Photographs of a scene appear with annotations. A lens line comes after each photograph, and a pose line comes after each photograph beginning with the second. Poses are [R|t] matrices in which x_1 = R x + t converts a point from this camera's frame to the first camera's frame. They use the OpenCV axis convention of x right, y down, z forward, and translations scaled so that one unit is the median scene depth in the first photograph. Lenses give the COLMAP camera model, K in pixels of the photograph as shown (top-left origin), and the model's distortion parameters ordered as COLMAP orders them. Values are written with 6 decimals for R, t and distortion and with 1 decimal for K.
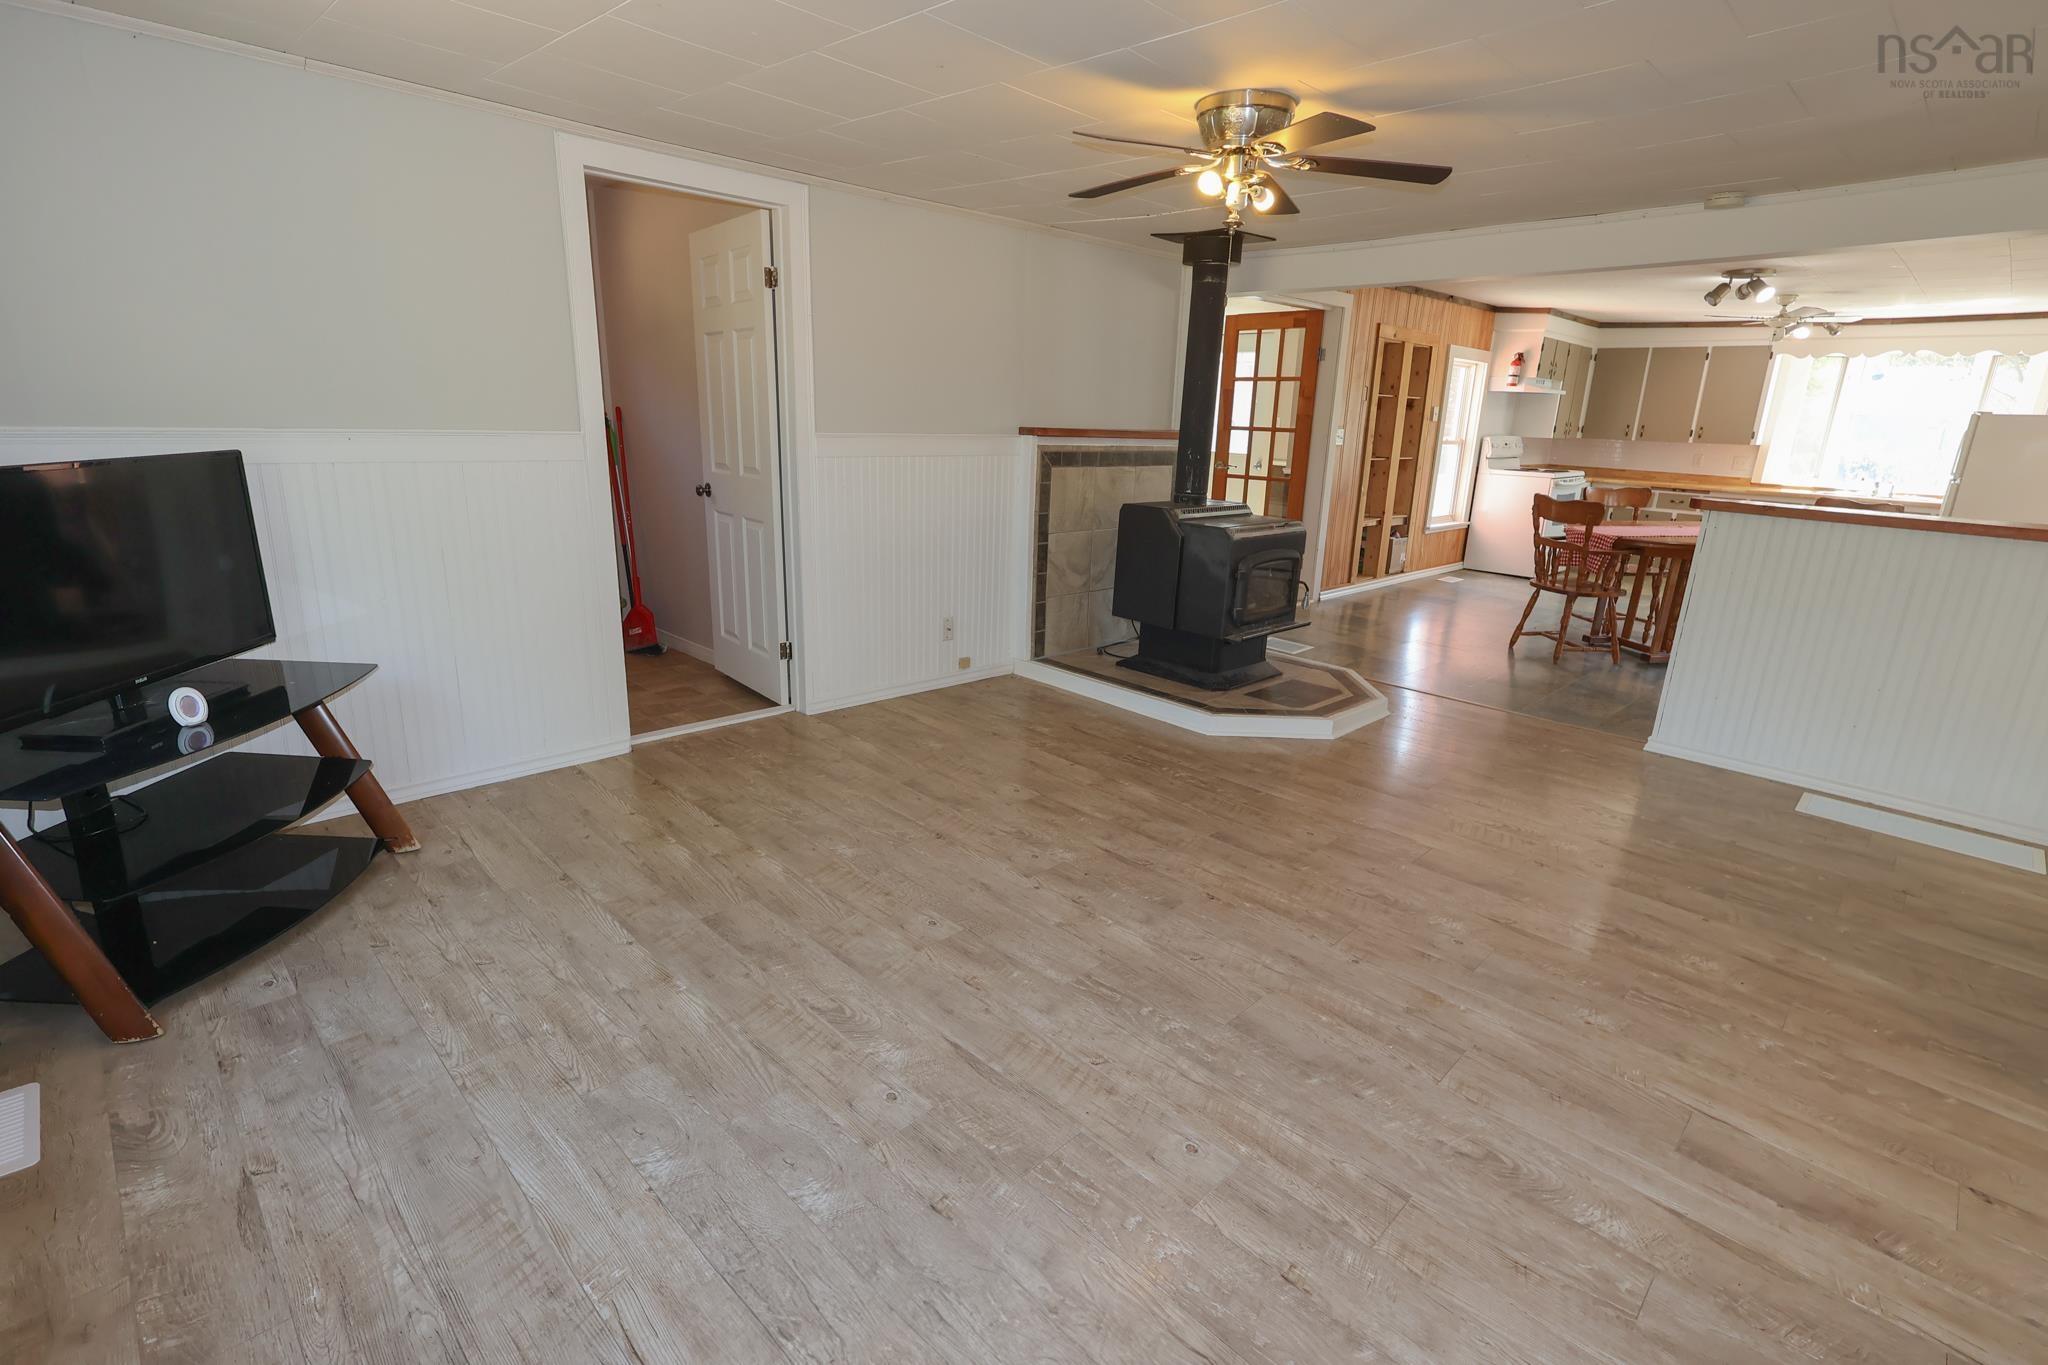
lens RADIAL K [[955.7, 0, 1012.0], [0, 955.7, 674.3], [0, 0, 1]] dist [0.000072, 0.001020]
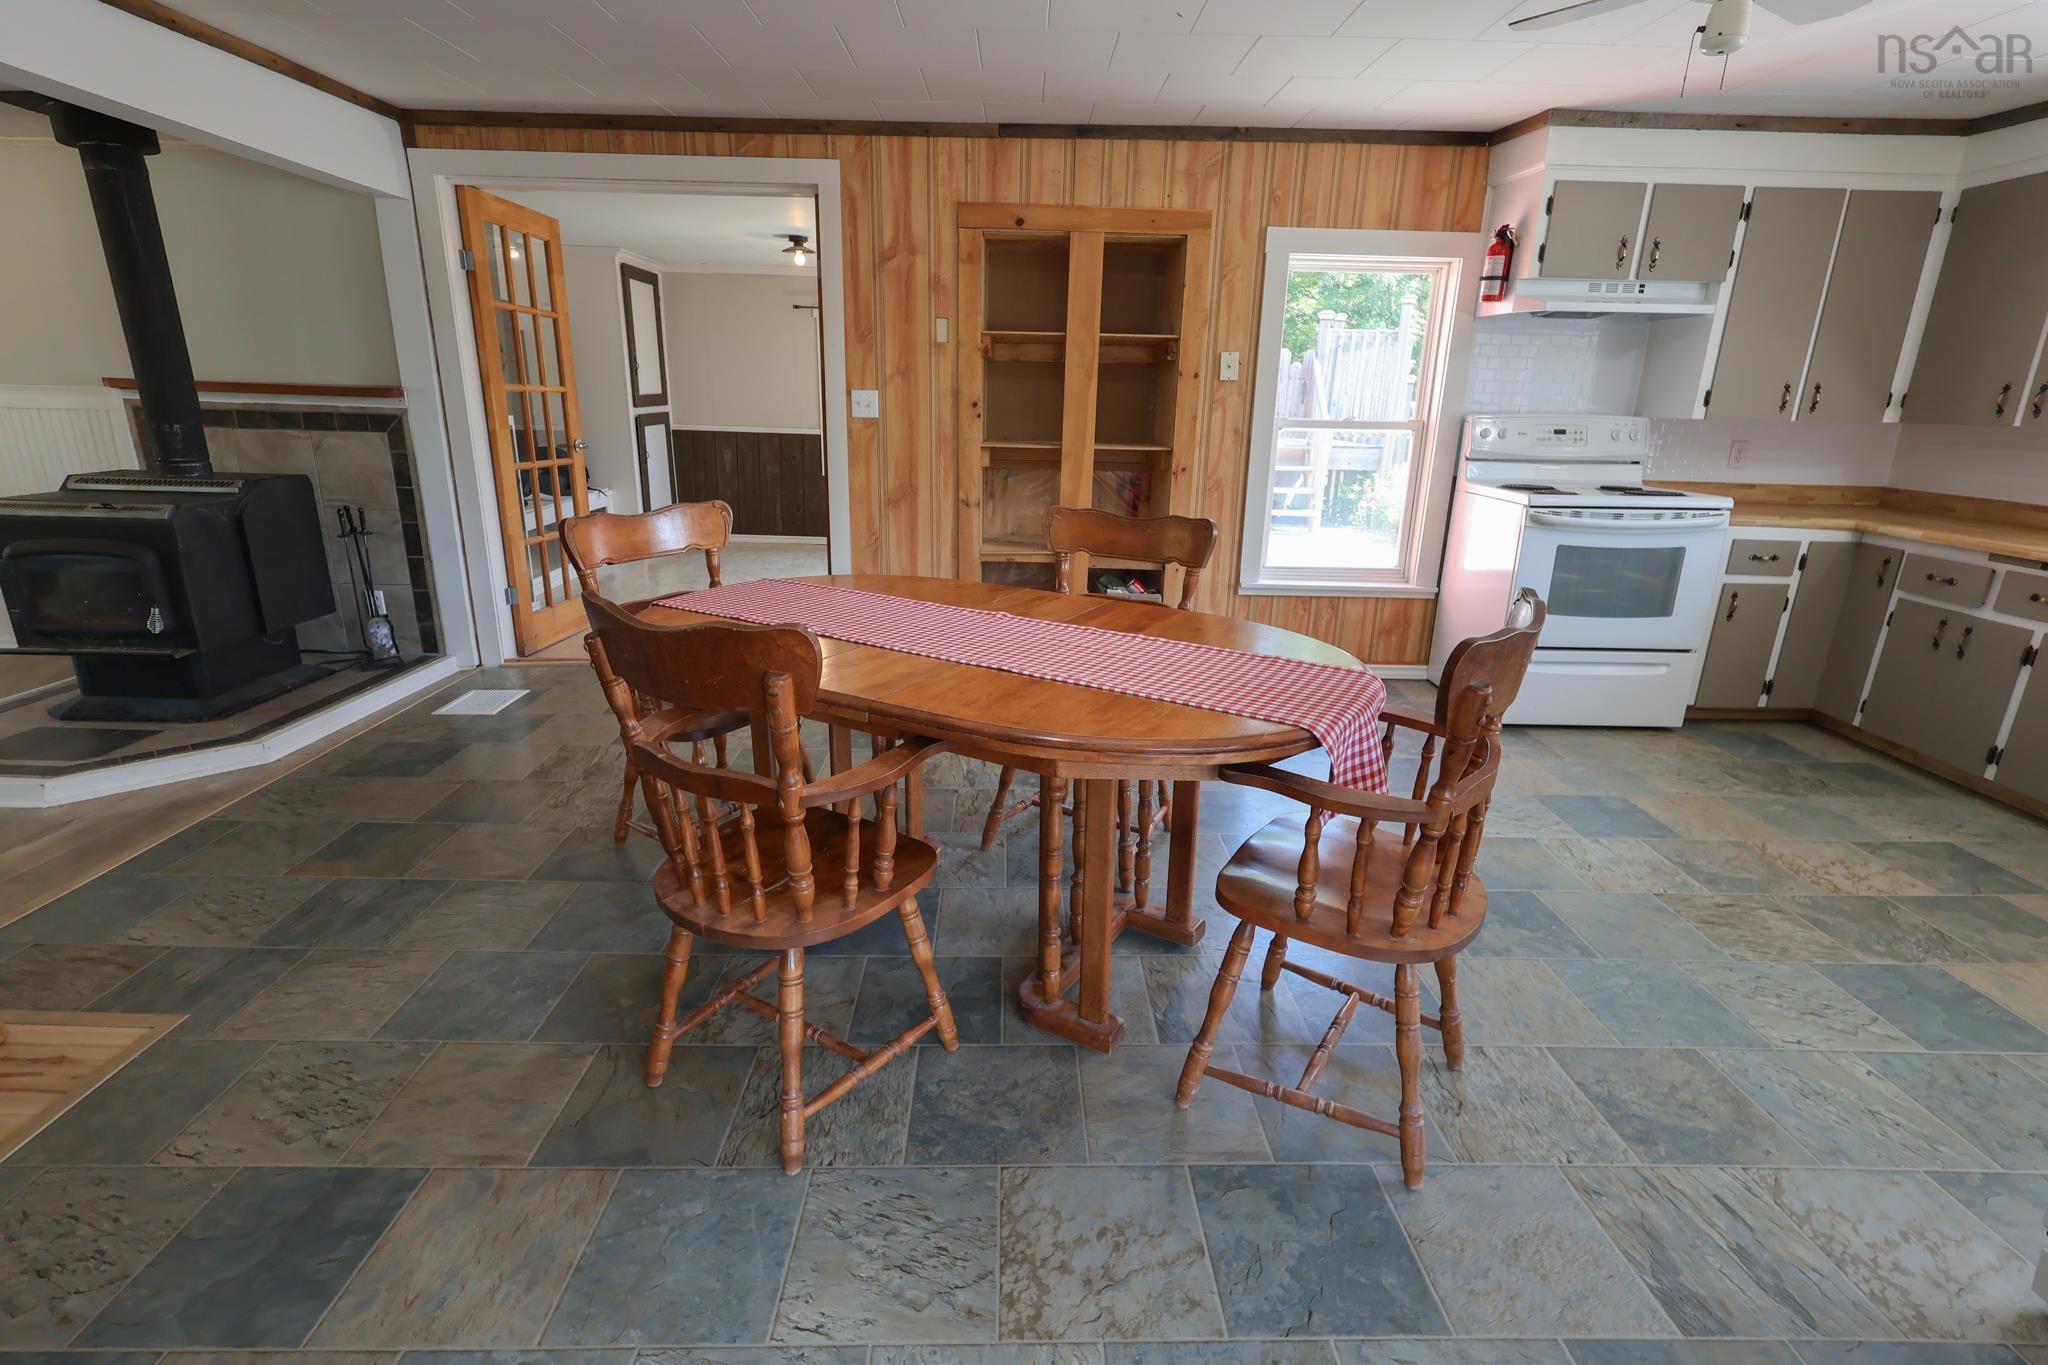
lens RADIAL K [[955.7, 0, 1024.2], [0, 955.7, 678.9], [0, 0, 1]] dist [0.000072, 0.001020]
pose [[0.719829, 0.181995, -0.669869, 1.247809], [-0.184118, 0.980511, 0.068543, -0.202764], [0.669289, 0.073995, 0.739309, 0.932695]]
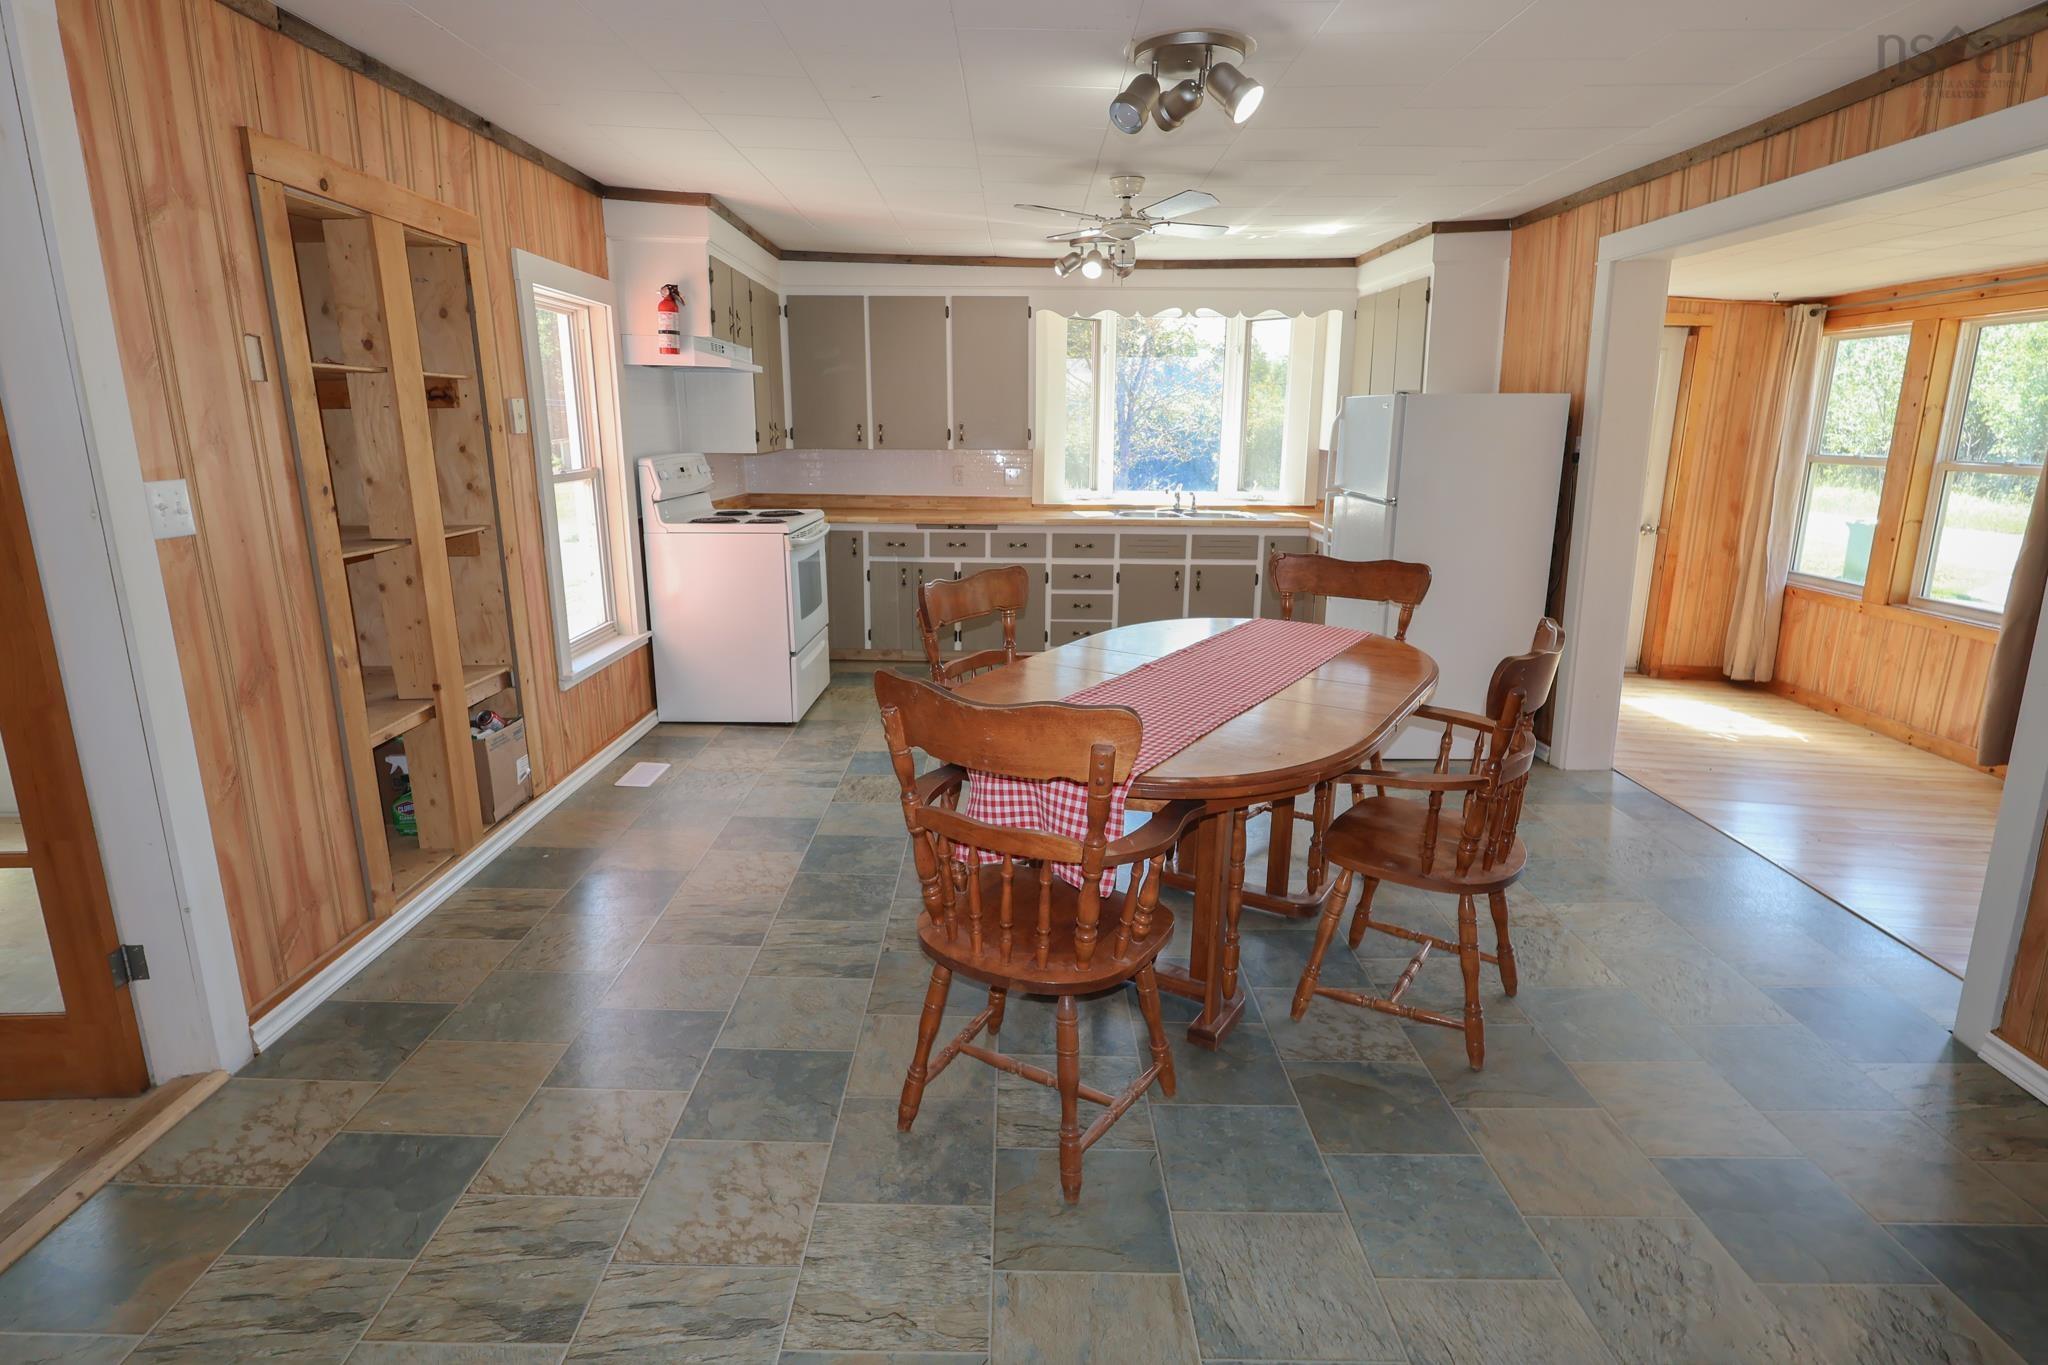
lens RADIAL K [[1064.8, 0, 1026.9], [0, 1064.8, 685.0], [0, 0, 1]] dist [-0.003445, 0.001025]
pose [[0.693524, -0.199430, 0.692280, 0.430122], [0.207471, 0.975500, 0.073176, -0.247910], [-0.689913, 0.092878, 0.717909, 0.895536]]
